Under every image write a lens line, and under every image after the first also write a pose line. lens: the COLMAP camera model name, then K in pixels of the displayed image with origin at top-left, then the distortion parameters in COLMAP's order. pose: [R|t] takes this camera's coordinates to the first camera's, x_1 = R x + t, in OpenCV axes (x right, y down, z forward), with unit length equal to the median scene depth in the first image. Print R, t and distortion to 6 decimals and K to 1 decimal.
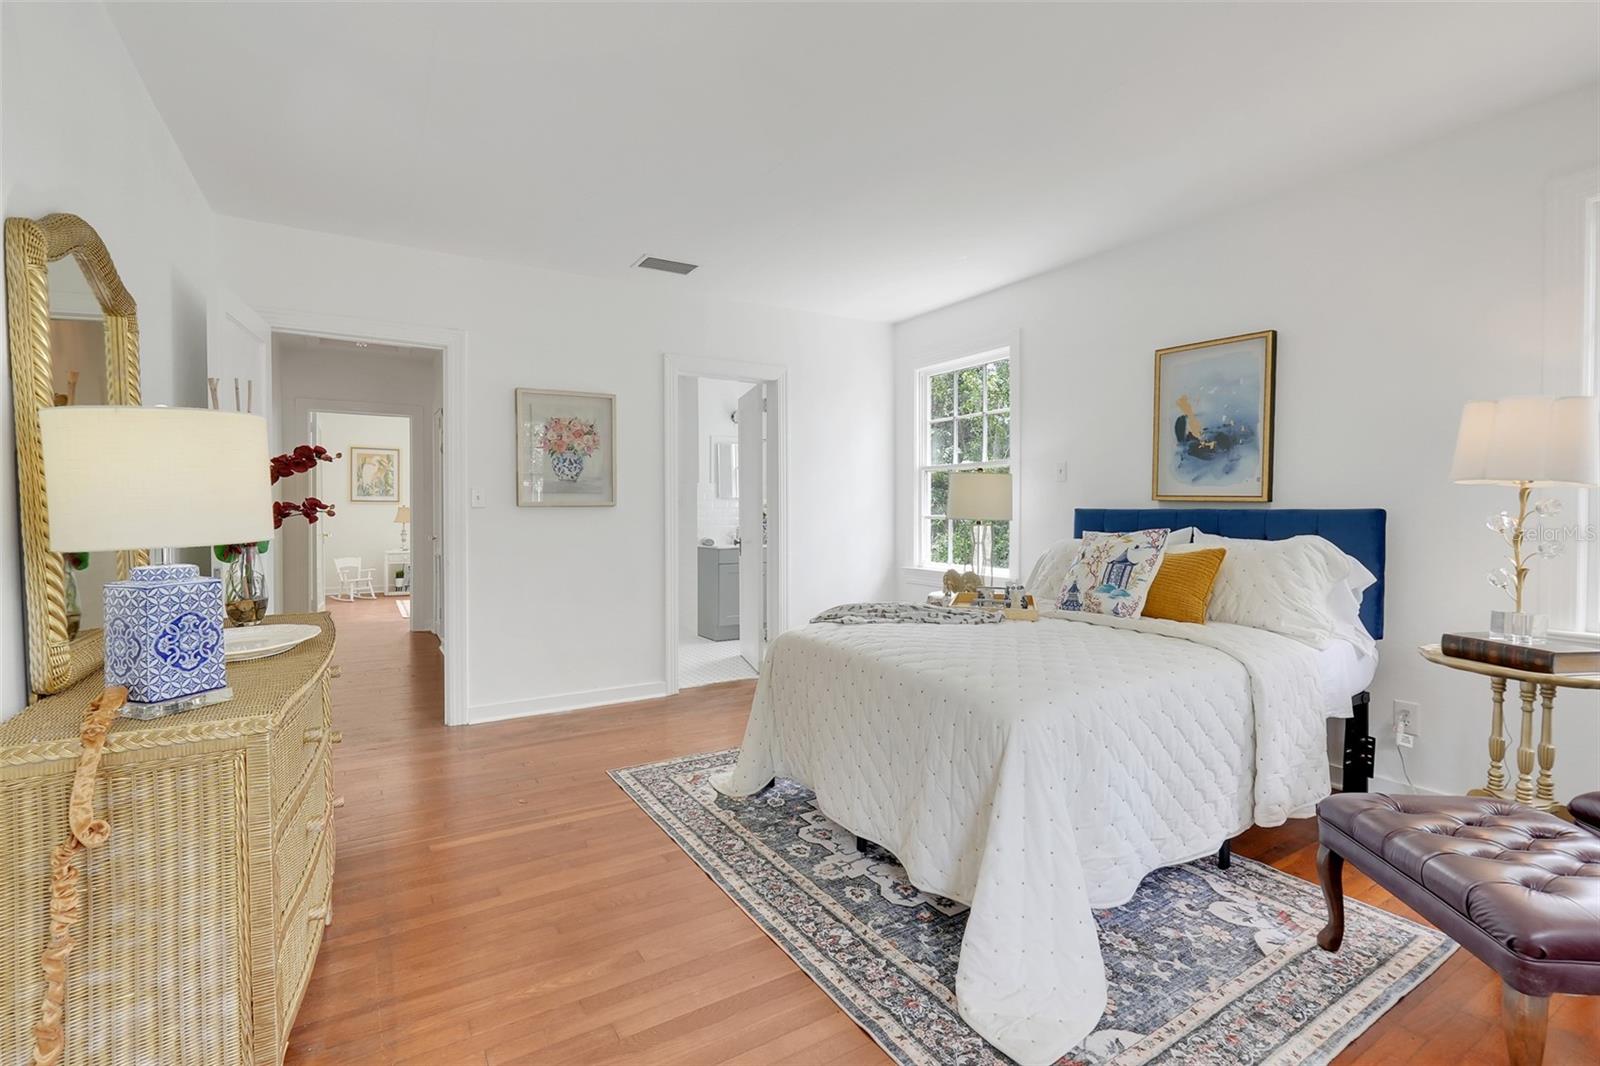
lens RADIAL K [[716.4, 0, 801.5], [0, 716.4, 531.6], [0, 0, 1]] dist [-0.002778, -0.000151]
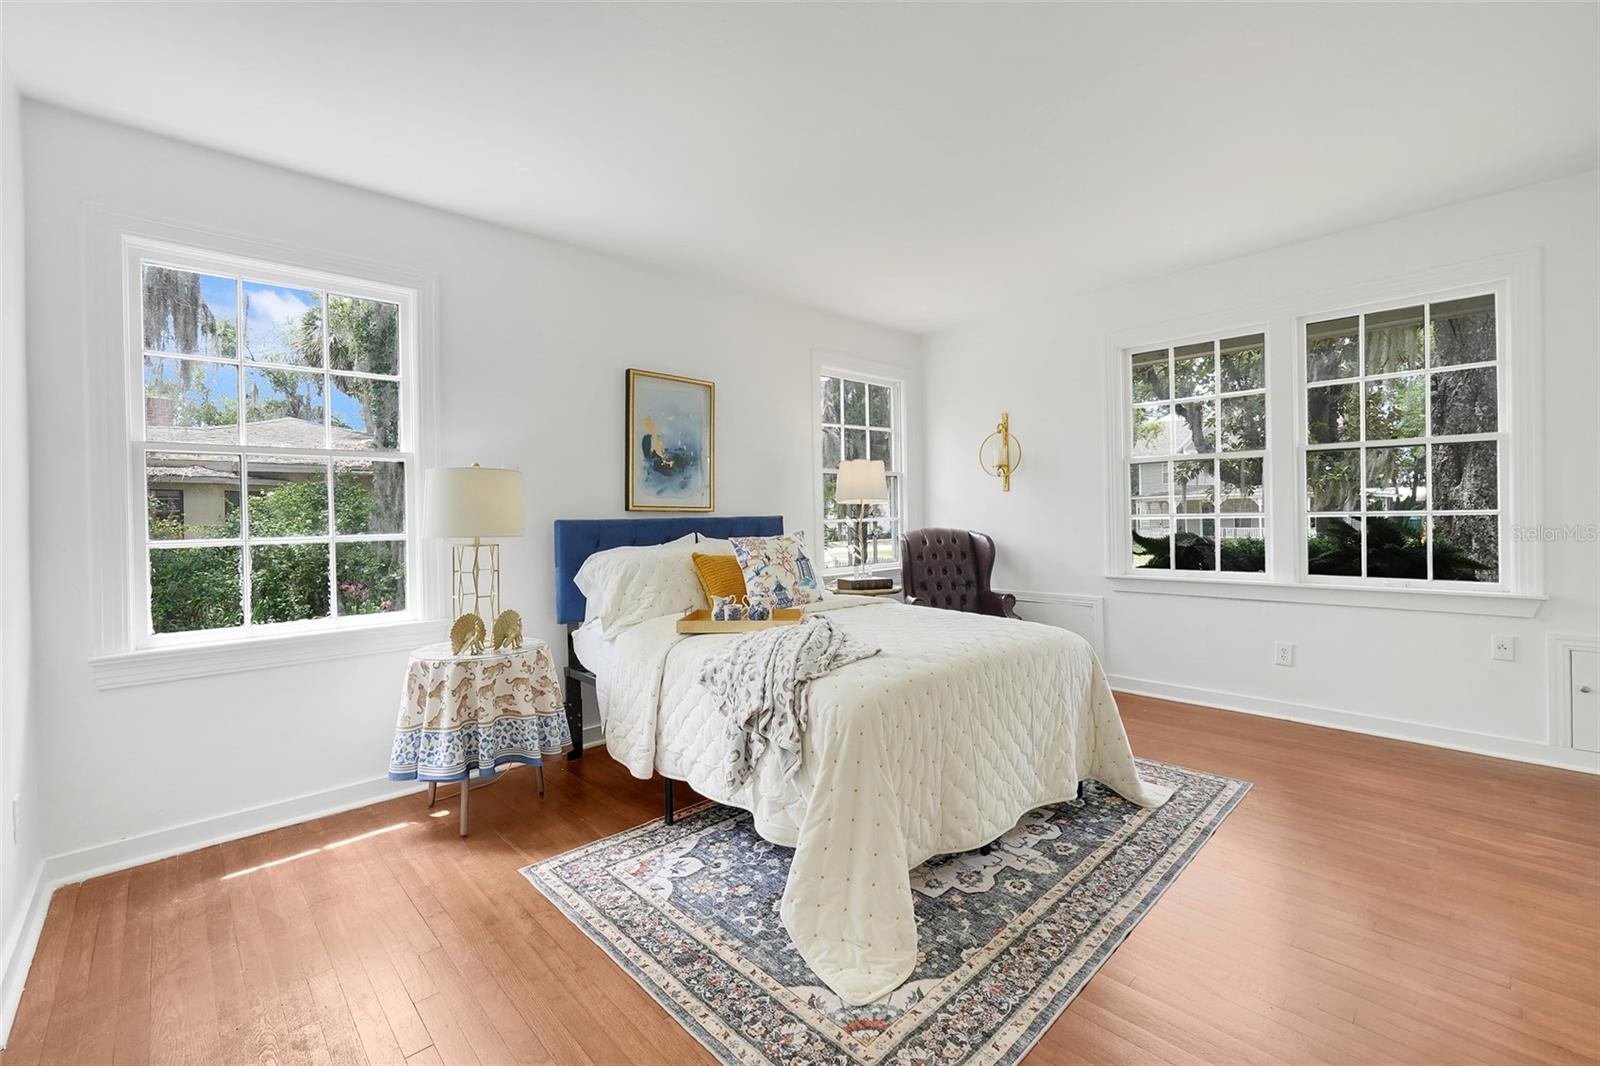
lens RADIAL K [[673.4, 0, 800.1], [0, 673.4, 520.0], [0, 0, 1]] dist [-0.001486, 0.000105]
pose [[-0.202455, -0.004717, 0.979280, -0.729308], [0.045245, 0.998875, 0.014165, -0.044275], [-0.978246, 0.047175, -0.202014, 1.319751]]
